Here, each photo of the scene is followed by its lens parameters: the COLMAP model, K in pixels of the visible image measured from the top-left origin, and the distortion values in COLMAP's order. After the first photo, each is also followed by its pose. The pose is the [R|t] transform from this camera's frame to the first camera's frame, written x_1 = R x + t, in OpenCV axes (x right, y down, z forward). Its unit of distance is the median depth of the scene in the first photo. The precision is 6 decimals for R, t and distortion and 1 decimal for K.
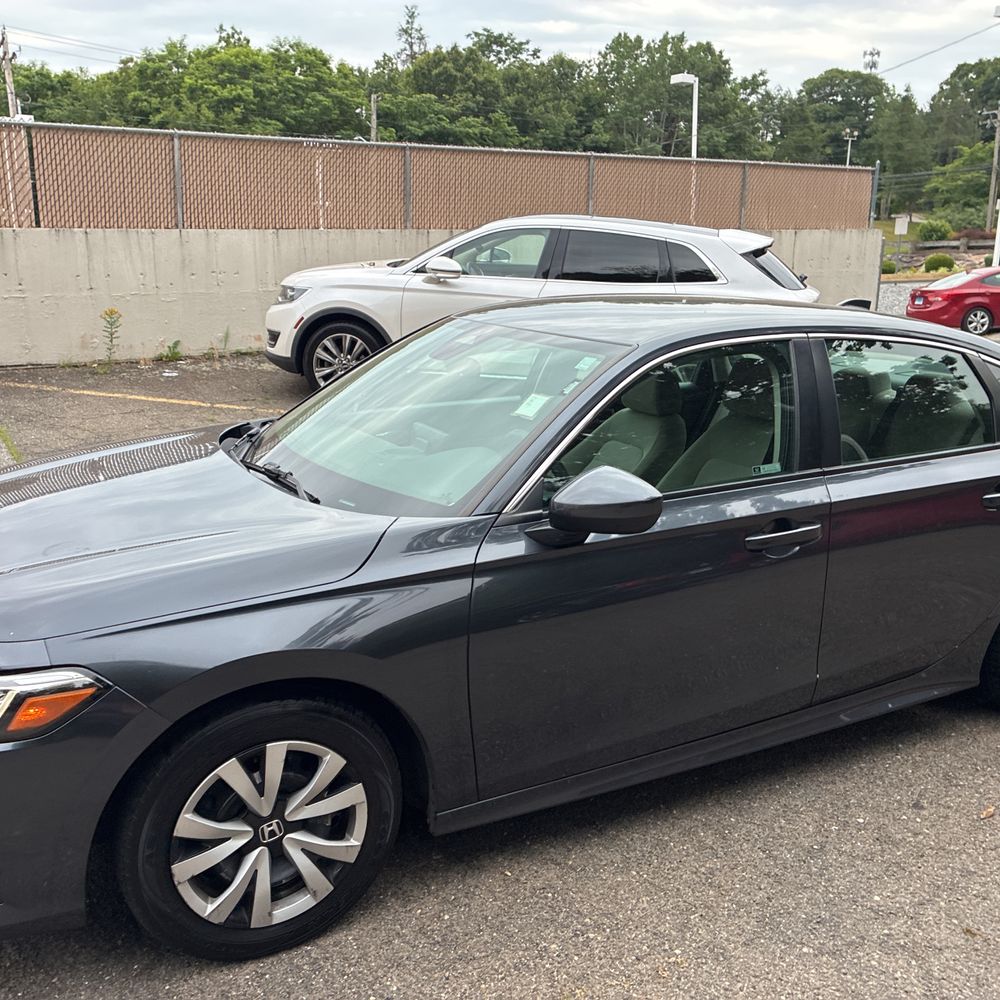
lens RADIAL K [[1009.5, 0, 492.7], [0, 1009.5, 501.3], [0, 0, 1]] dist [0.026234, 0.000000]
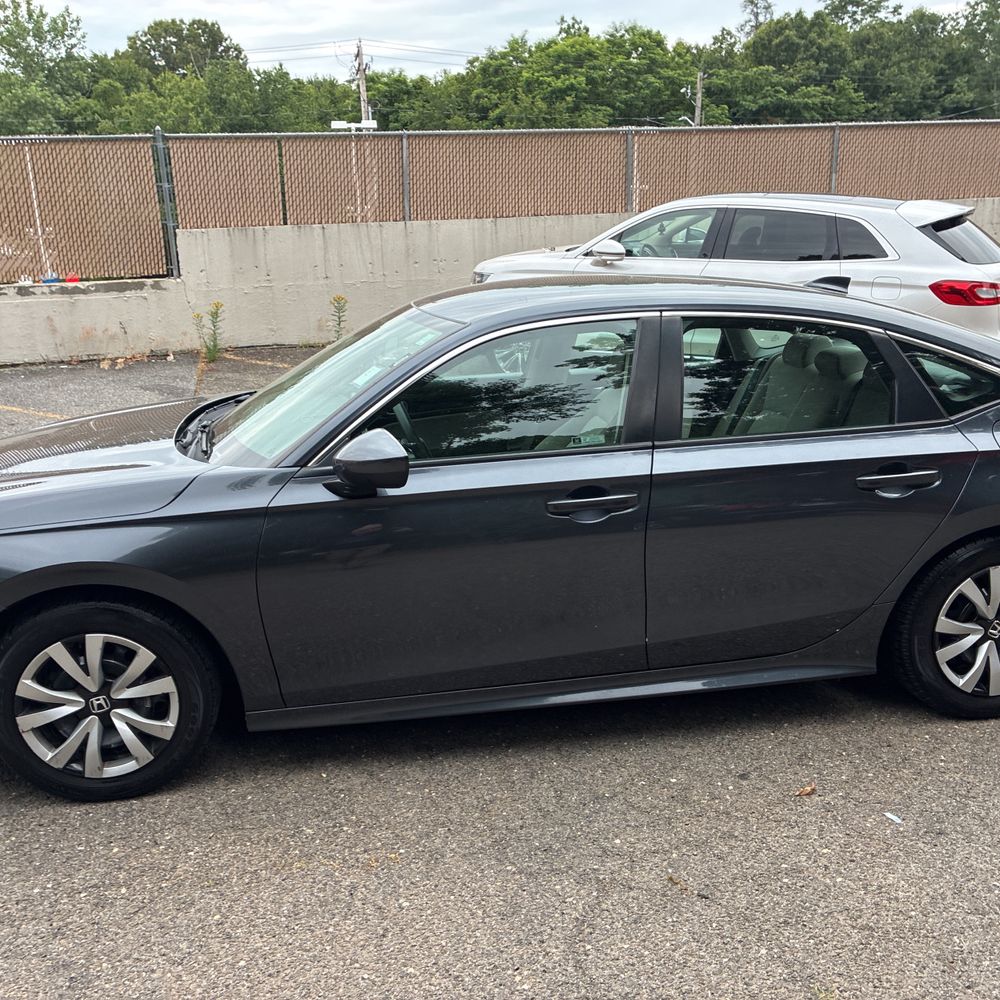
lens RADIAL K [[1009.5, 0, 495.7], [0, 1009.5, 504.9], [0, 0, 1]] dist [0.026234, 0.000000]
pose [[0.947161, 0.053502, -0.316264, 0.148907], [-0.047319, 0.998509, 0.027204, 0.003591], [0.317248, -0.010801, 0.948281, -0.012014]]
